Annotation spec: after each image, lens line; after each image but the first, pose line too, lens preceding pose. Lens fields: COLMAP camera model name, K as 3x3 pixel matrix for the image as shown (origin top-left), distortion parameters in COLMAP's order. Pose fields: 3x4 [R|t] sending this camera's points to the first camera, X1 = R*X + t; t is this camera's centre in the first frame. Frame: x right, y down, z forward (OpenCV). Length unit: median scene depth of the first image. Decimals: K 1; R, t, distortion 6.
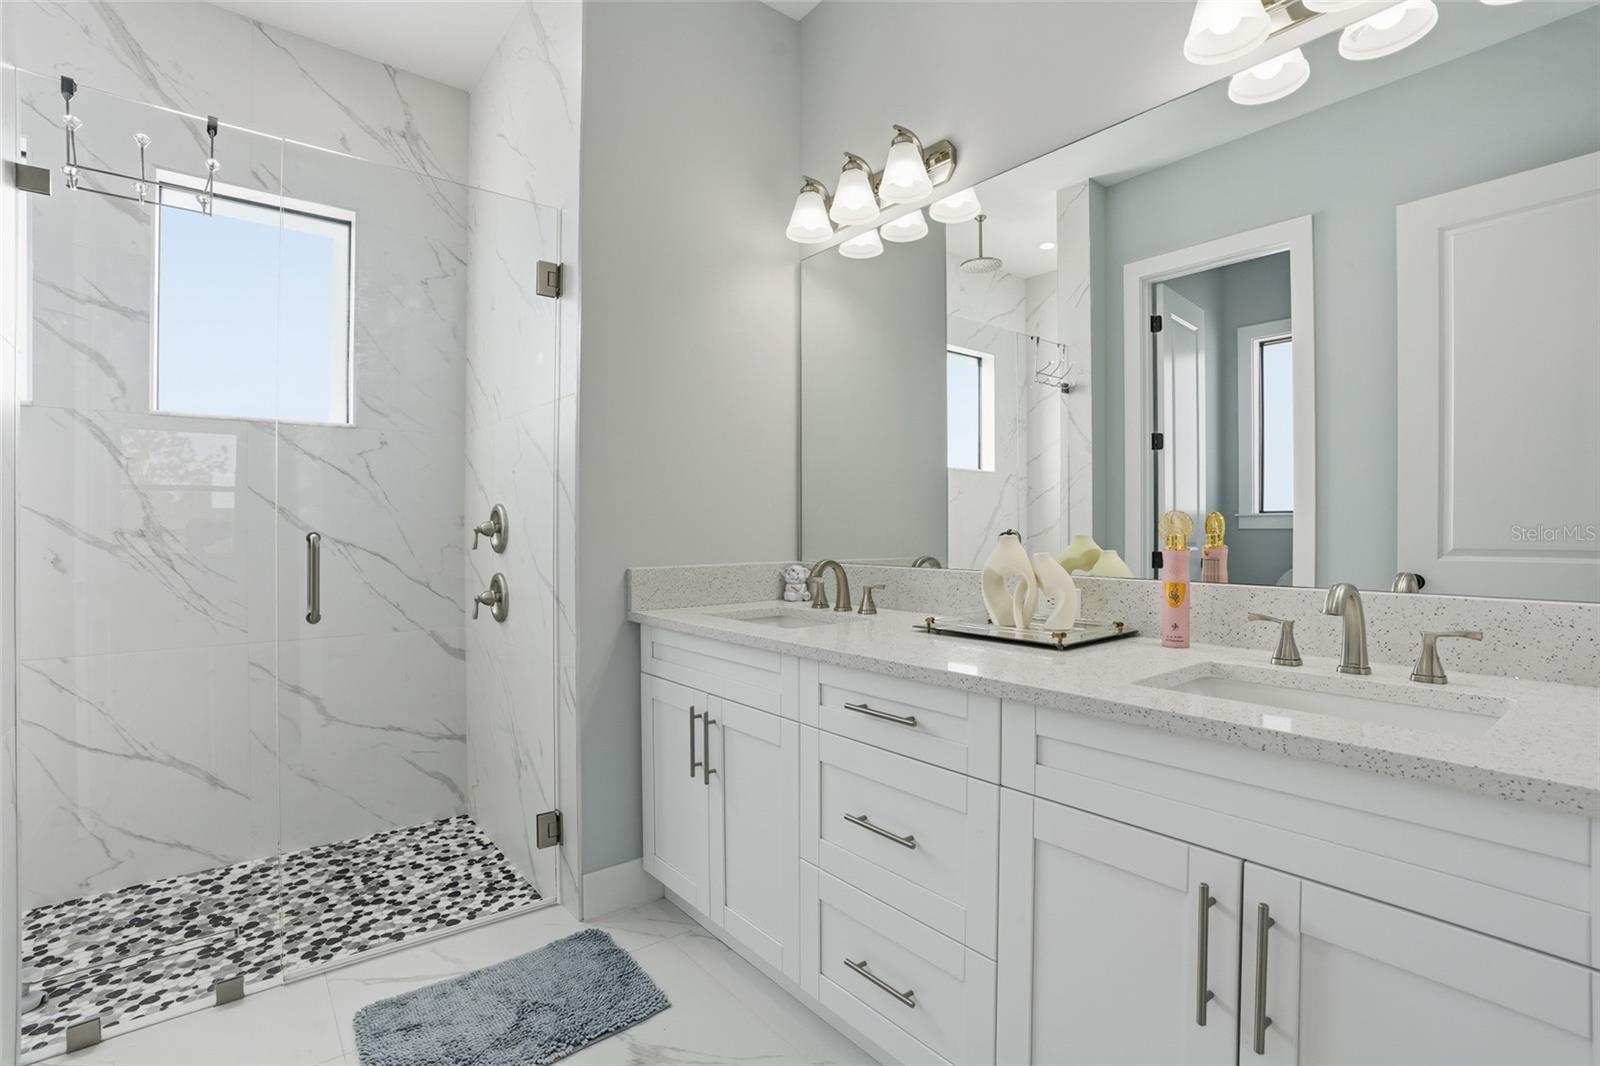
lens RADIAL K [[749.9, 0, 800.0], [0, 749.9, 533.0], [0, 0, 1]] dist [-0.067569, 0.026500]
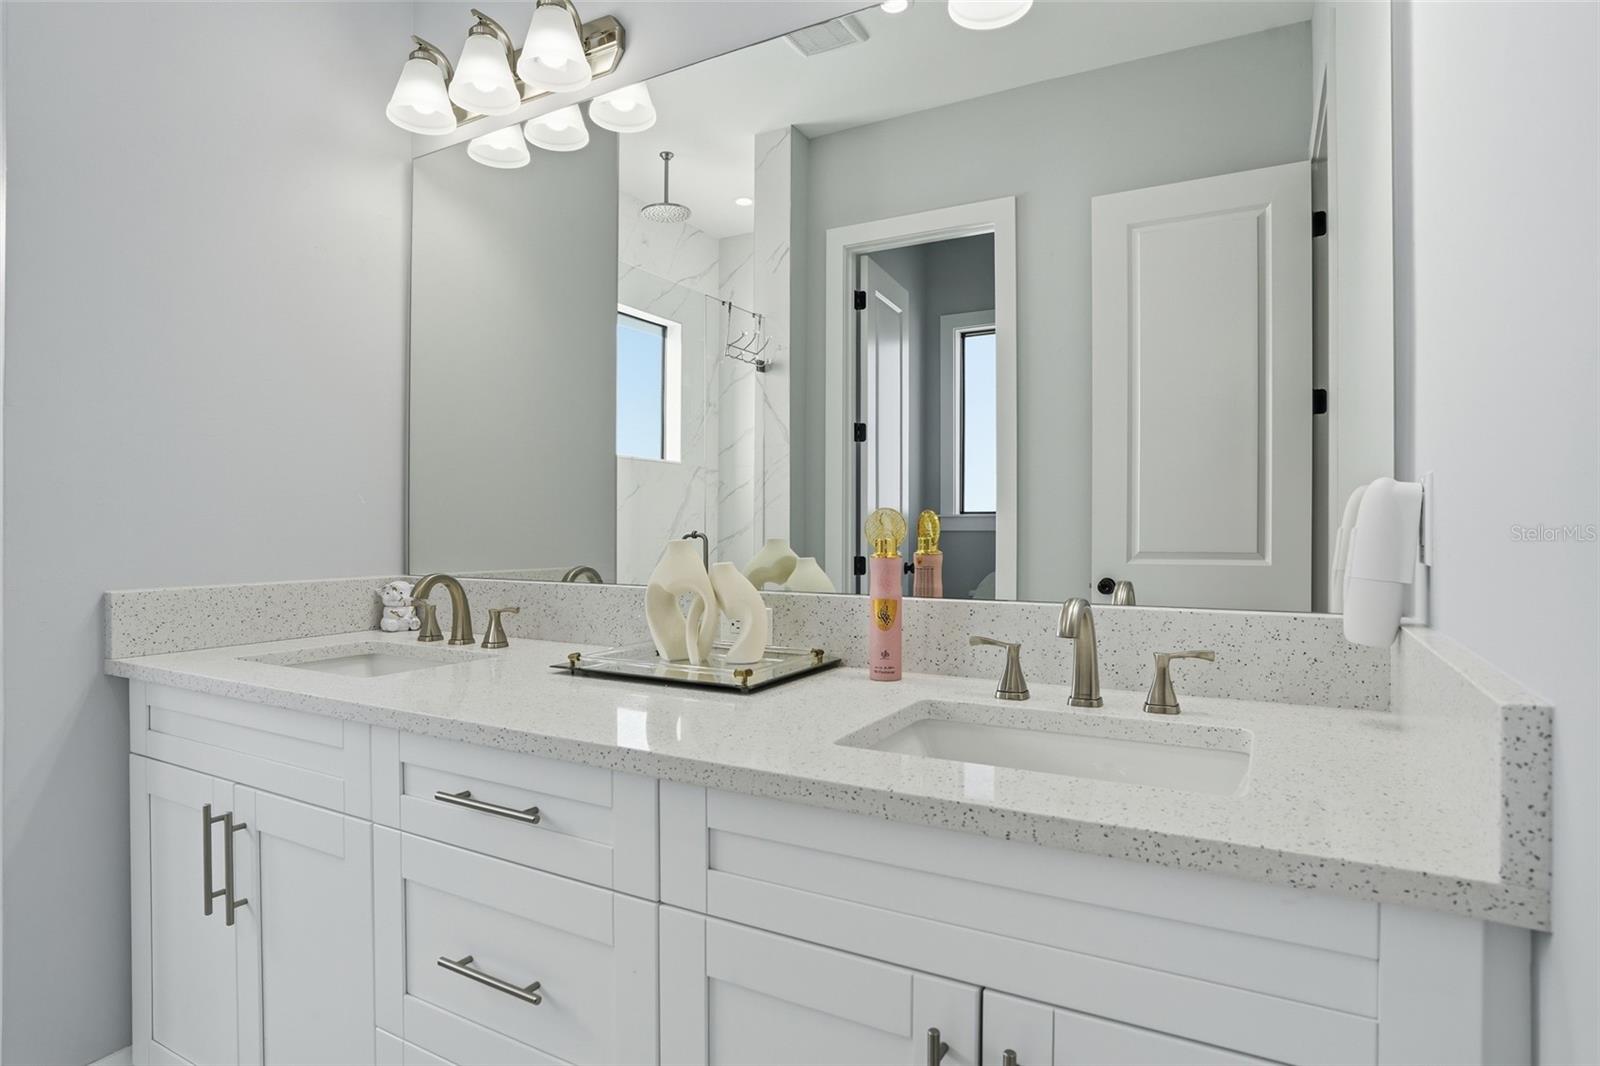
lens RADIAL K [[858.1, 0, 800.0], [0, 858.1, 533.0], [0, 0, 1]] dist [-0.000075, -0.000081]
pose [[0.927245, 0.001601, 0.374453, 0.049614], [-0.000611, 0.999996, -0.002763, -0.000620], [-0.374456, 0.002334, 0.927242, 0.113021]]
